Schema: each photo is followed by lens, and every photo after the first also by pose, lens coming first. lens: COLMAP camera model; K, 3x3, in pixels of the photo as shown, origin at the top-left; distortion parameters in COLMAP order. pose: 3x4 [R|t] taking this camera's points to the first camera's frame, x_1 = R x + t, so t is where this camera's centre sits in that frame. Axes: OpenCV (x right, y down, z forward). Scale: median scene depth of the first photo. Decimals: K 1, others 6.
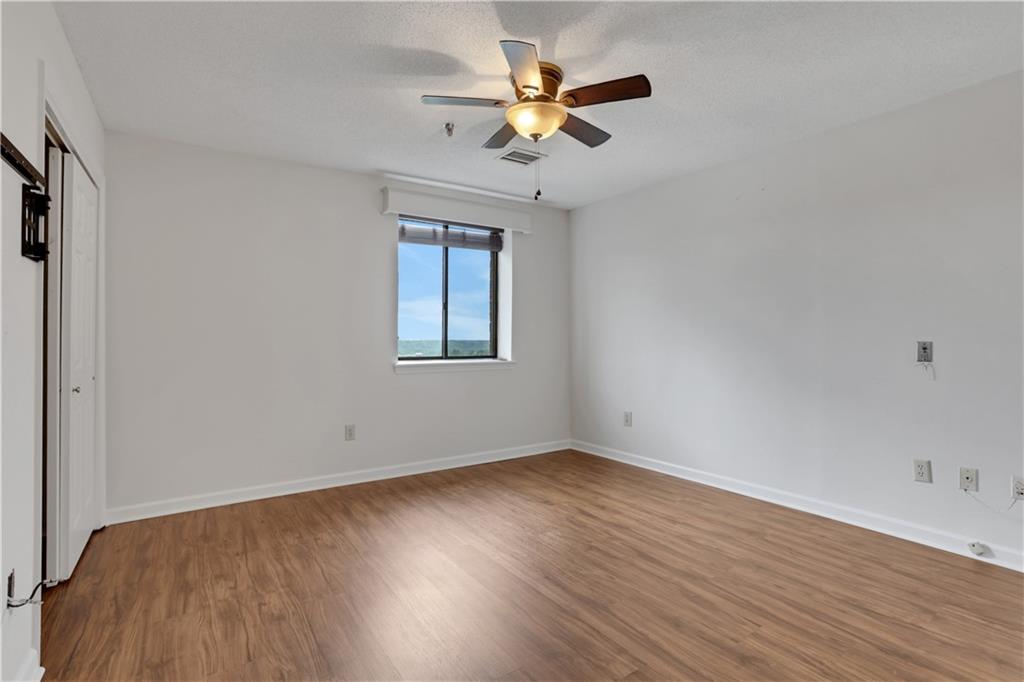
lens RADIAL K [[501.0, 0, 512.0], [0, 501.0, 341.0], [0, 0, 1]] dist [-0.076572, 0.031967]
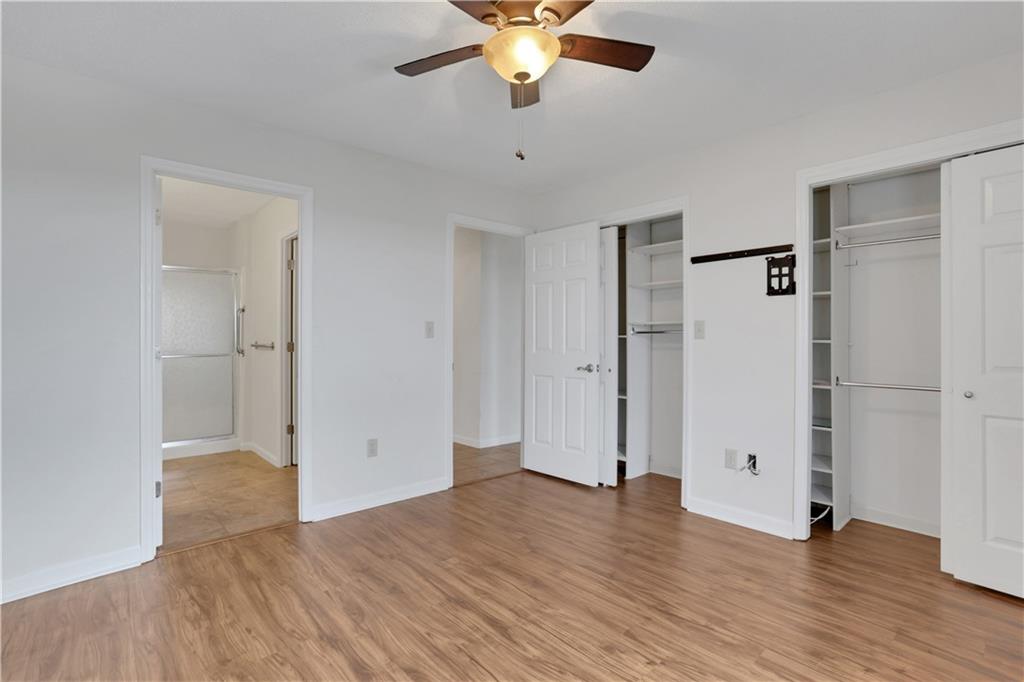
lens RADIAL K [[501.0, 0, 512.0], [0, 501.0, 341.0], [0, 0, 1]] dist [-0.076572, 0.031967]
pose [[-0.992721, 0.013531, -0.119673, 0.168780], [0.010252, 0.999556, 0.027975, -0.061425], [0.119999, 0.026544, -0.992419, 2.039230]]
